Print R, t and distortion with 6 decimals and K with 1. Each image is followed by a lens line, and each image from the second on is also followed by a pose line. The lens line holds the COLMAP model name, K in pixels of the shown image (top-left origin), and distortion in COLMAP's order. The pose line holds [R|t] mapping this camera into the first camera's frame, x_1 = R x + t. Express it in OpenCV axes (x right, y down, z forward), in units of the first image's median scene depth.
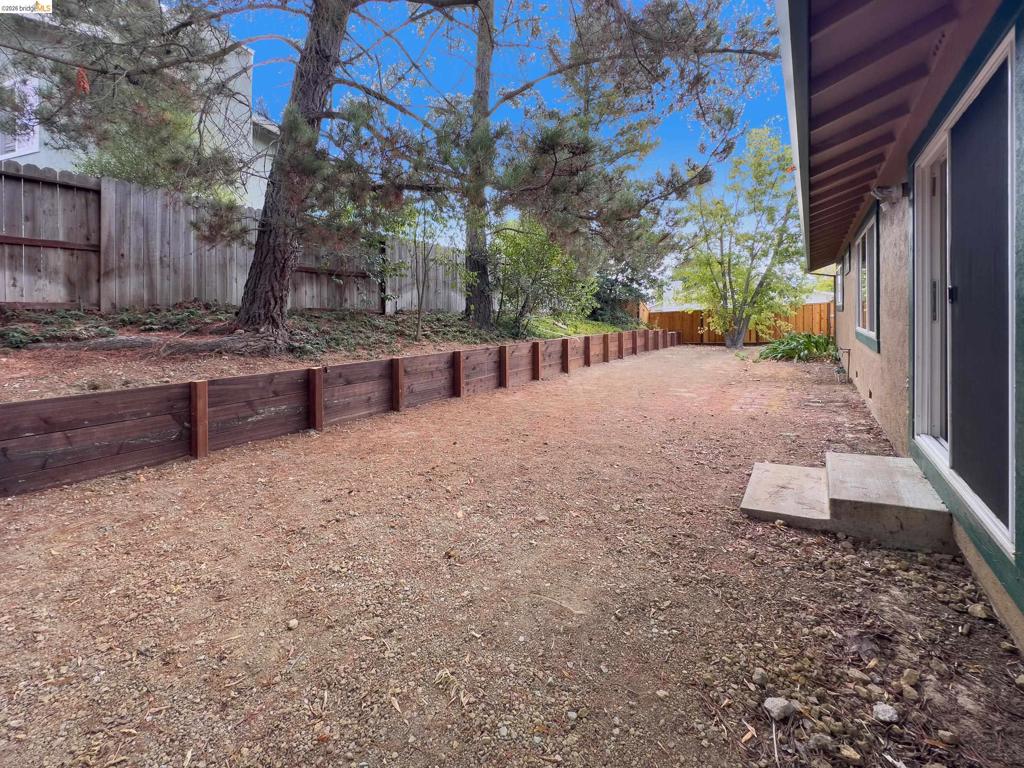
lens RADIAL K [[410.8, 0, 512.0], [0, 410.8, 384.0], [0, 0, 1]] dist [-0.000377, -0.000036]
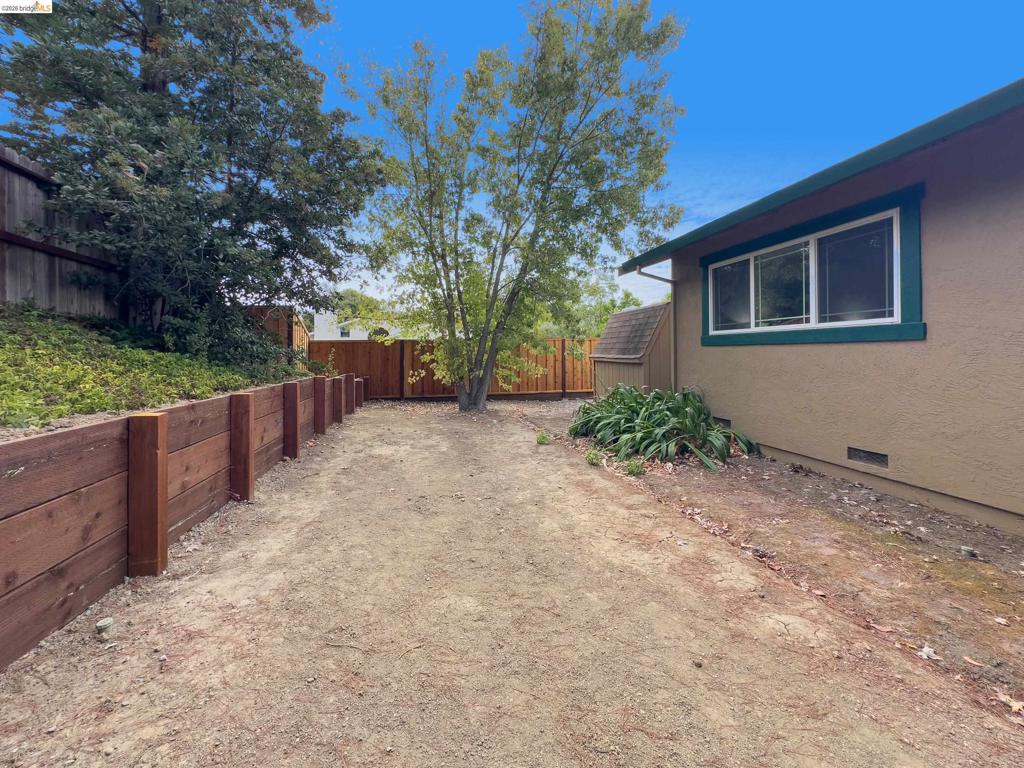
lens RADIAL K [[410.8, 0, 512.0], [0, 410.8, 384.0], [0, 0, 1]] dist [-0.000377, -0.000036]
pose [[0.671803, -0.015248, 0.740573, 0.152669], [0.090064, 0.994052, -0.061234, -0.077730], [-0.735234, 0.107836, 0.669180, 0.558928]]
